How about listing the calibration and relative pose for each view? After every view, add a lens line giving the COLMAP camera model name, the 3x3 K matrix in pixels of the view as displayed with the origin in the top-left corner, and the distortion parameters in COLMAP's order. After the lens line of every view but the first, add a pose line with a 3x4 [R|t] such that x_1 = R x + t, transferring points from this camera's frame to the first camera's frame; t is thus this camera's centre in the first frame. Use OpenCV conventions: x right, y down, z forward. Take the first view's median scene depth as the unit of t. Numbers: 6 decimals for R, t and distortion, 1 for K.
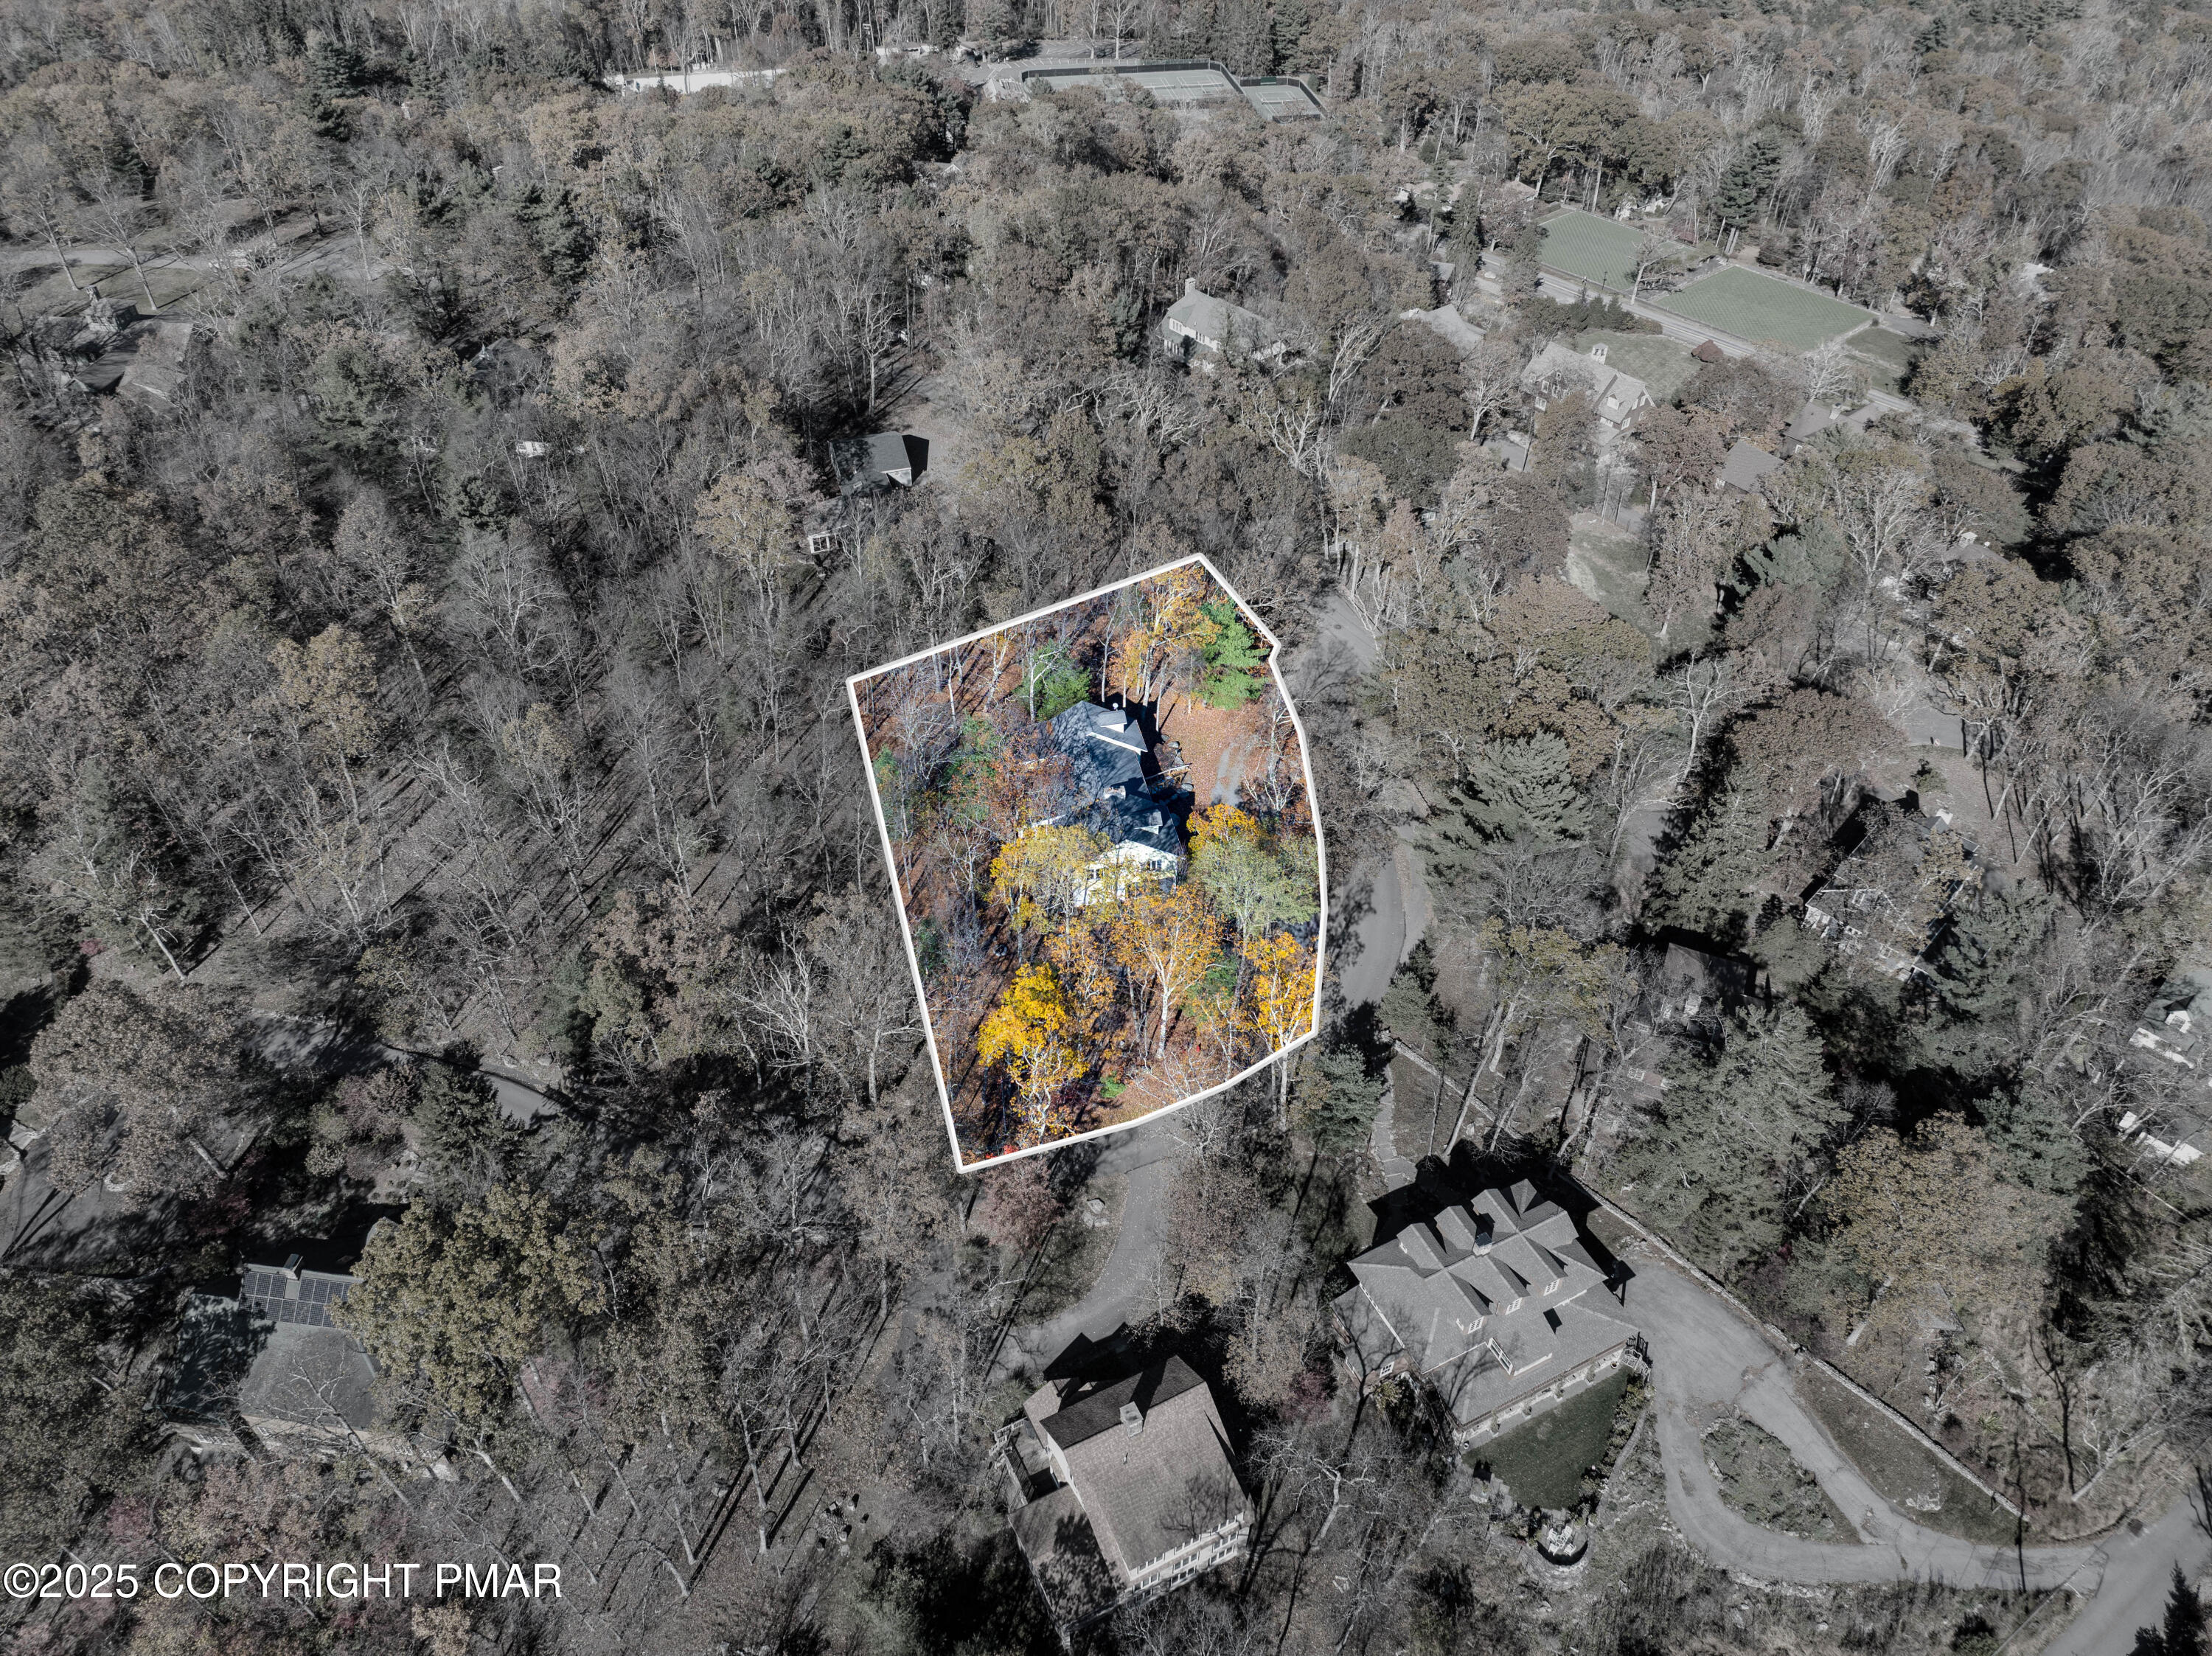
lens RADIAL K [[1595.8, 0, 1106.0], [0, 1595.8, 828.0], [0, 0, 1]] dist [-0.015655, 0.006581]
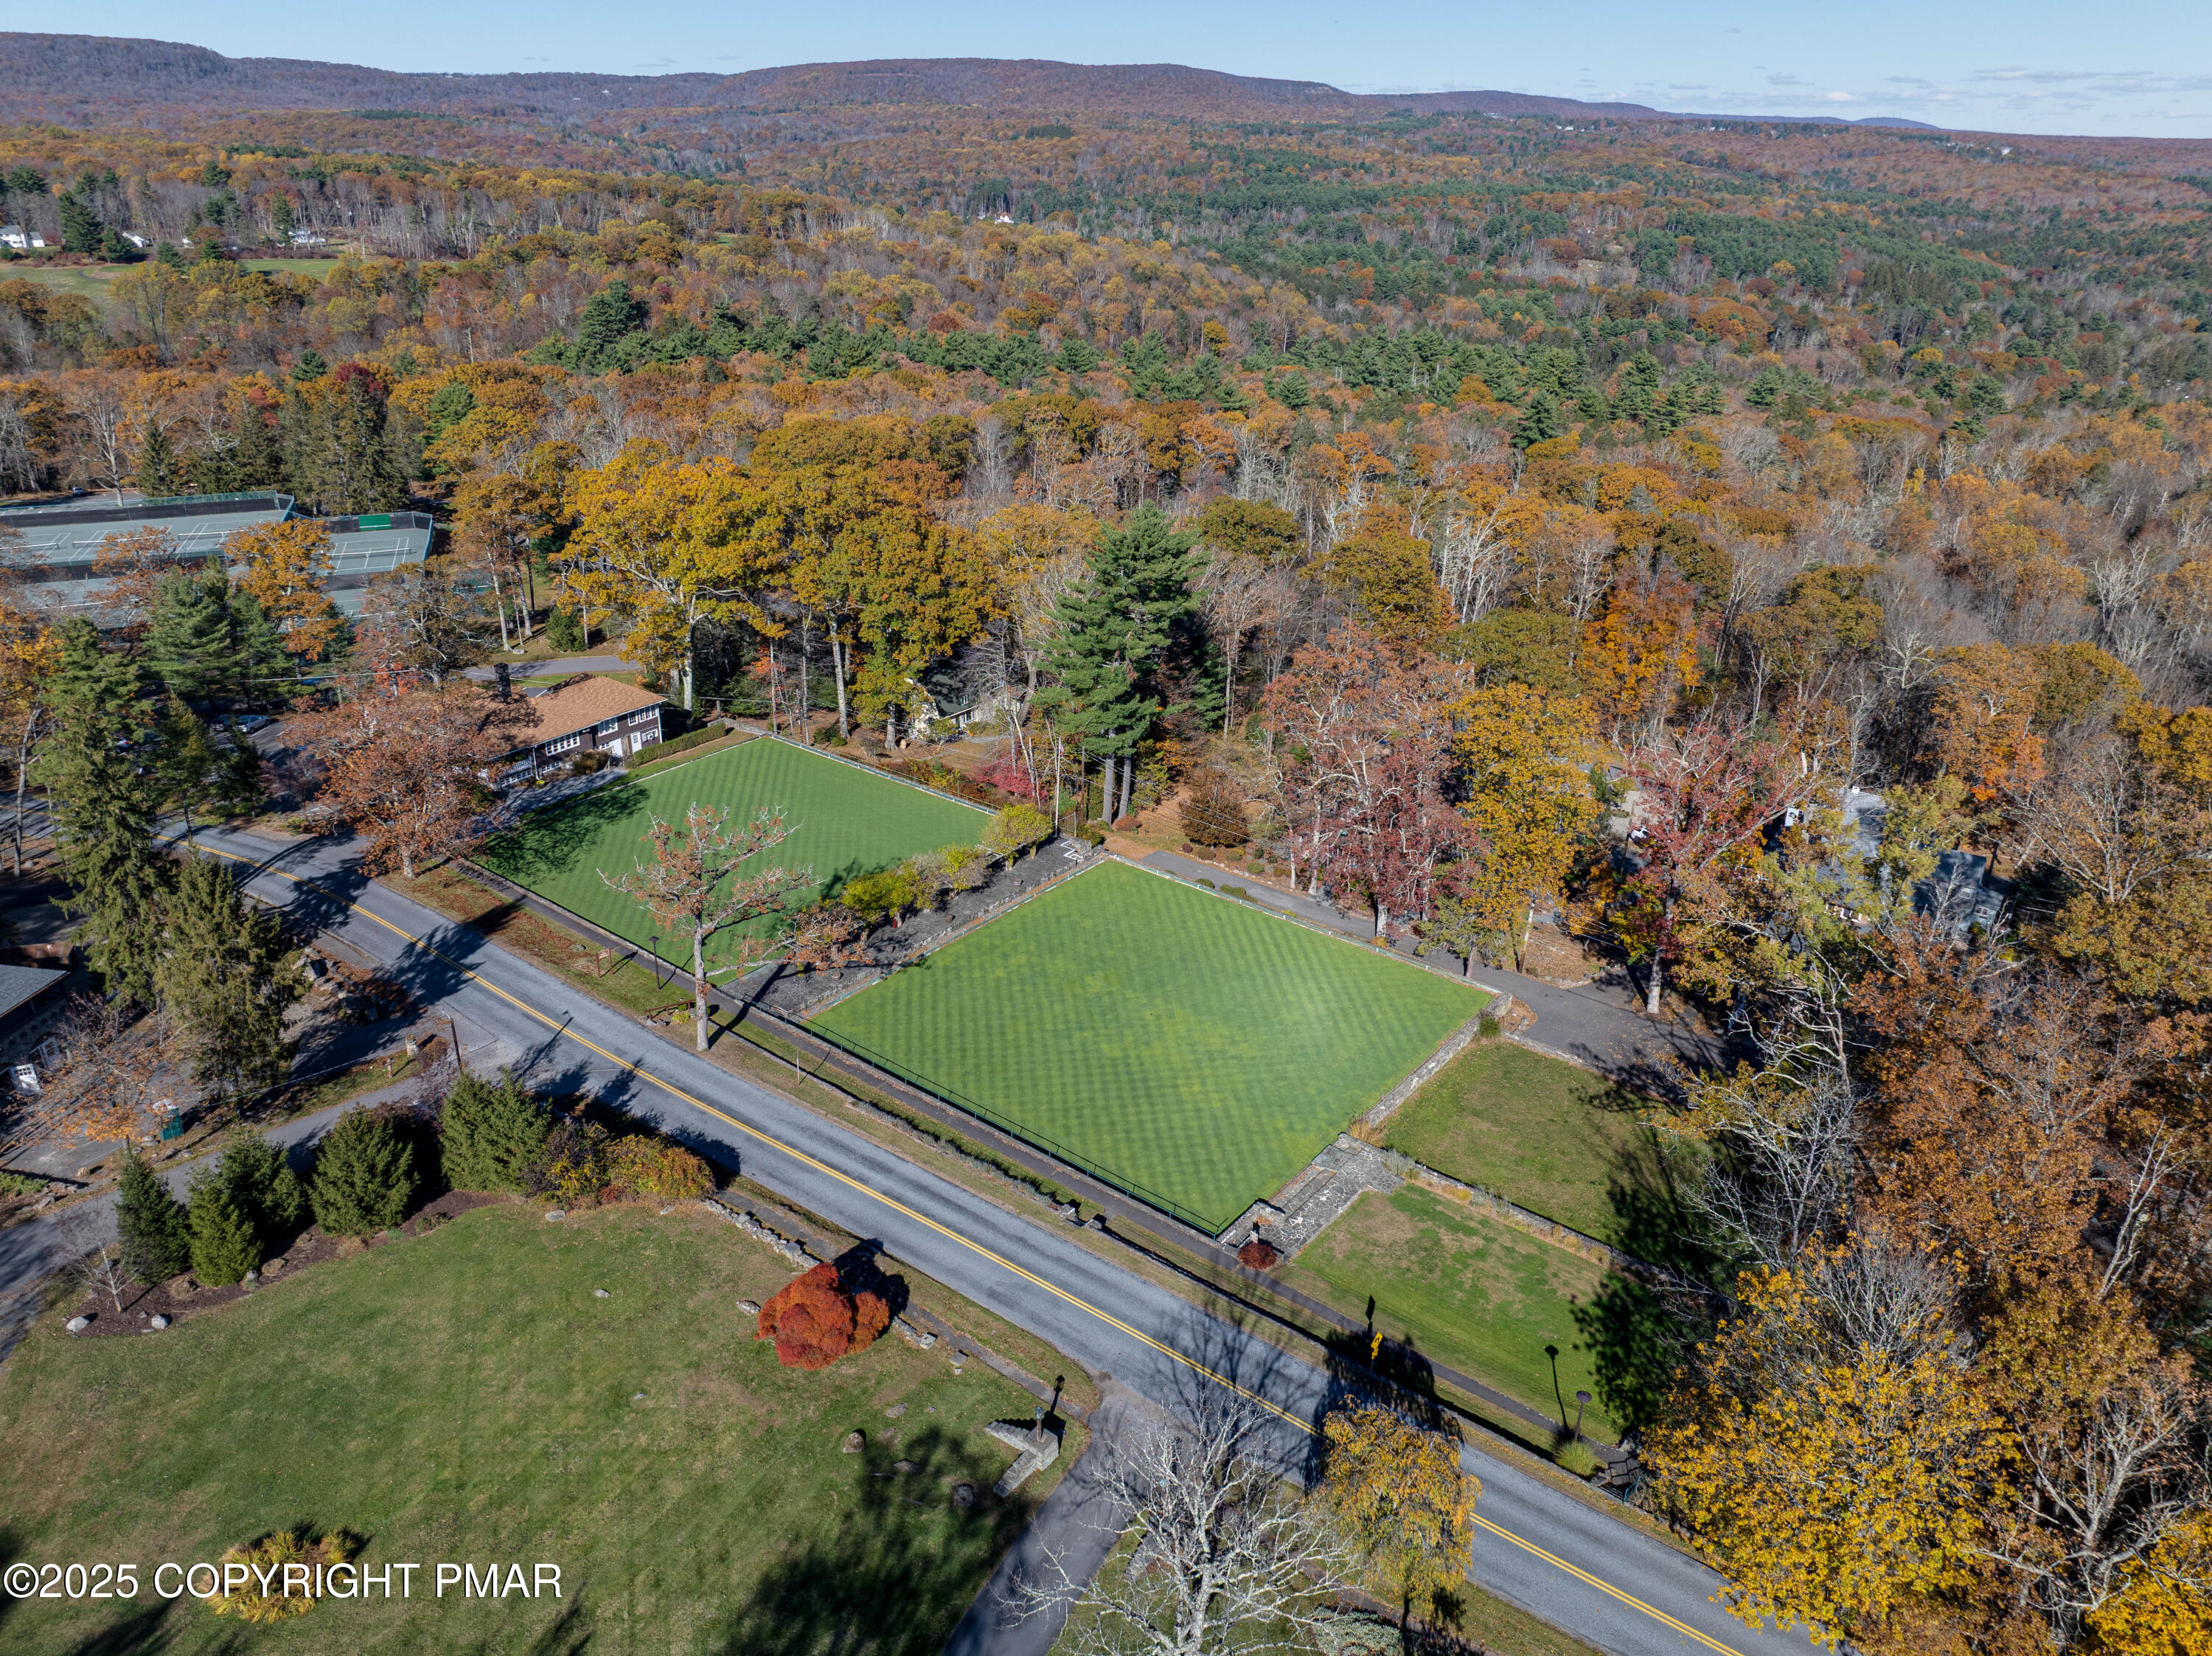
lens RADIAL K [[1595.8, 0, 1106.0], [0, 1595.8, 828.0], [0, 0, 1]] dist [-0.015655, 0.006581]
pose [[0.984958, -0.074275, 0.156015, 0.295960], [0.115562, 0.954420, -0.275188, -0.226851], [-0.128464, 0.289078, 0.948647, 0.568534]]
